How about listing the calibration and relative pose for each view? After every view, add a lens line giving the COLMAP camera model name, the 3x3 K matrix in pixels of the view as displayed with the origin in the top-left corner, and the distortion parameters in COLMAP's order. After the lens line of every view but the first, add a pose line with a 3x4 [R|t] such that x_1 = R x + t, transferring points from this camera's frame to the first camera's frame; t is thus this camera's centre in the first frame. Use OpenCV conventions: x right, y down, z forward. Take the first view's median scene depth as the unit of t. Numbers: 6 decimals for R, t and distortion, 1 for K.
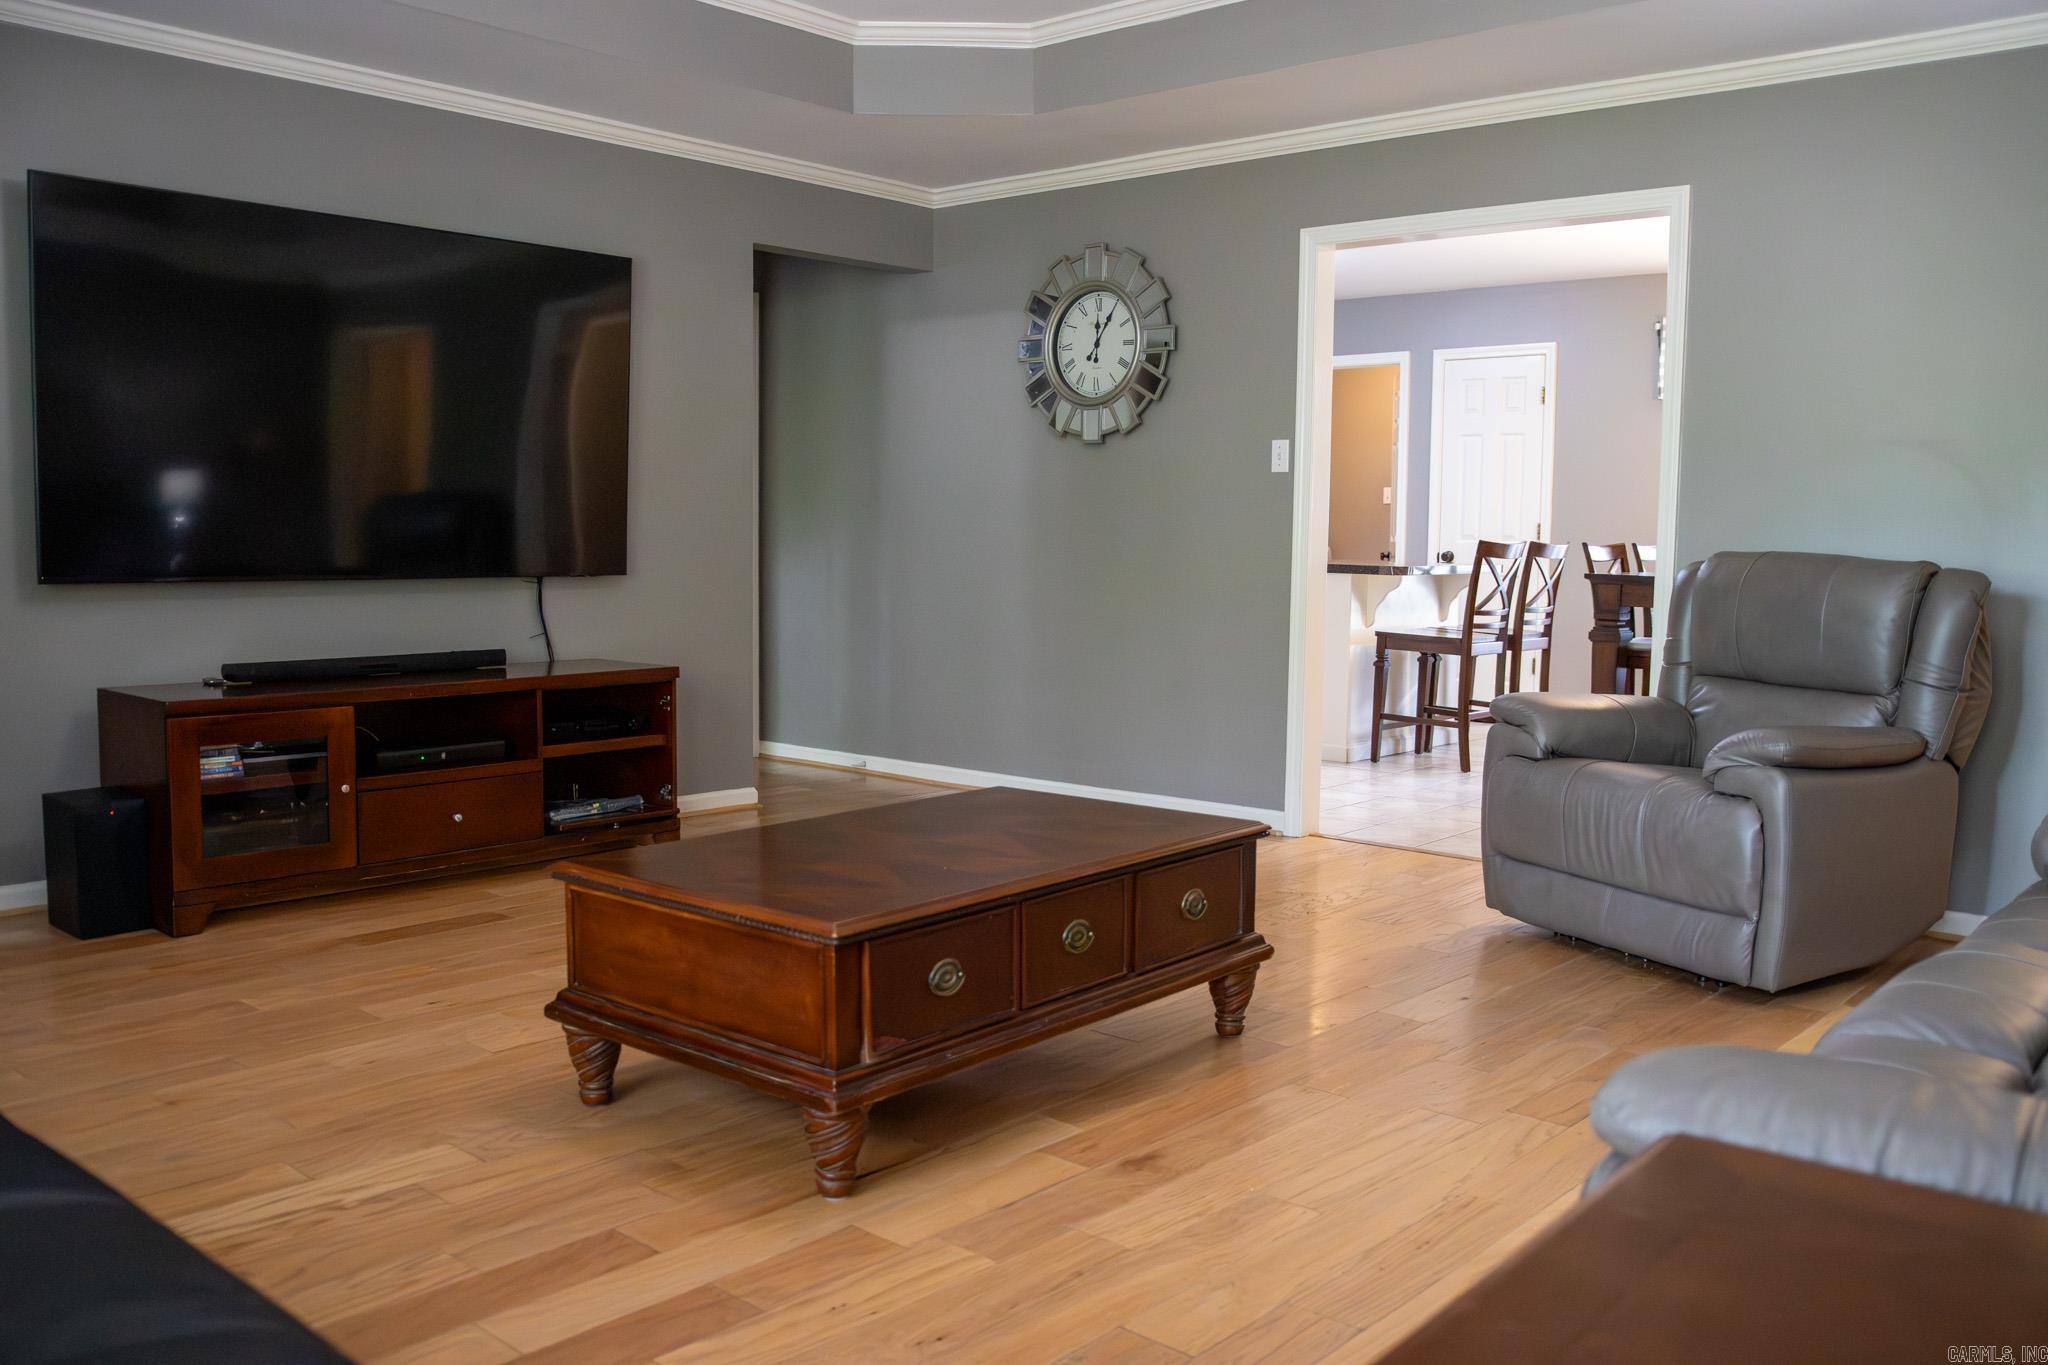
lens RADIAL K [[1703.3, 0, 1028.6], [0, 1703.3, 689.6], [0, 0, 1]] dist [-0.081812, 0.068316]
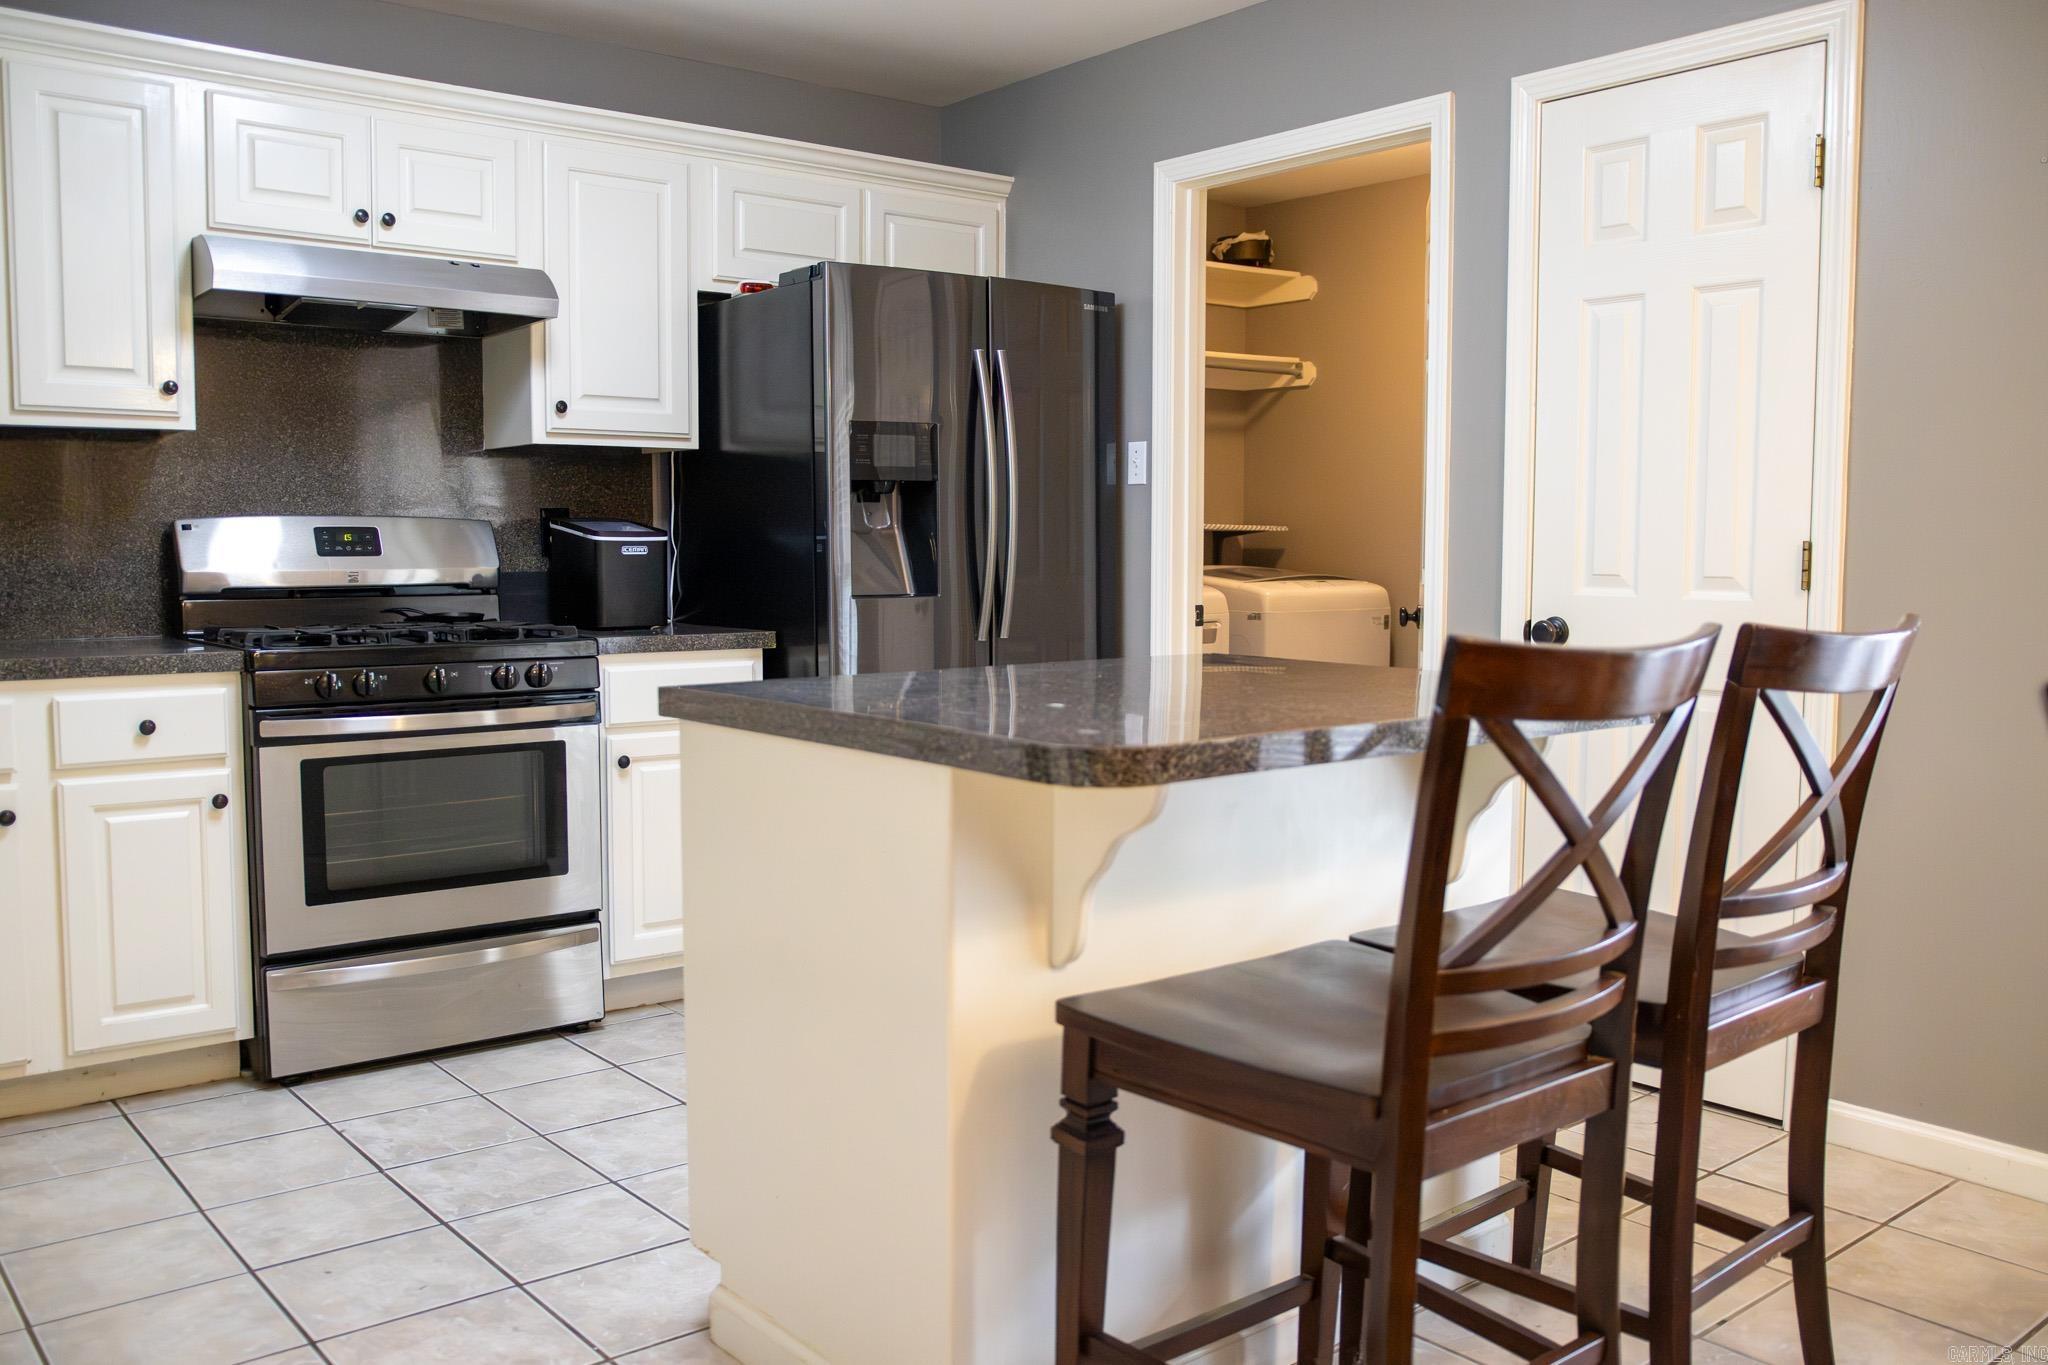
lens RADIAL K [[1703.3, 0, 1020.6], [0, 1703.3, 686.2], [0, 0, 1]] dist [-0.081812, 0.068316]
pose [[0.987136, 0.008318, -0.159666, 0.230938], [-0.009658, 0.999924, -0.007619, -0.075260], [0.159590, 0.009064, 0.987142, 0.741145]]
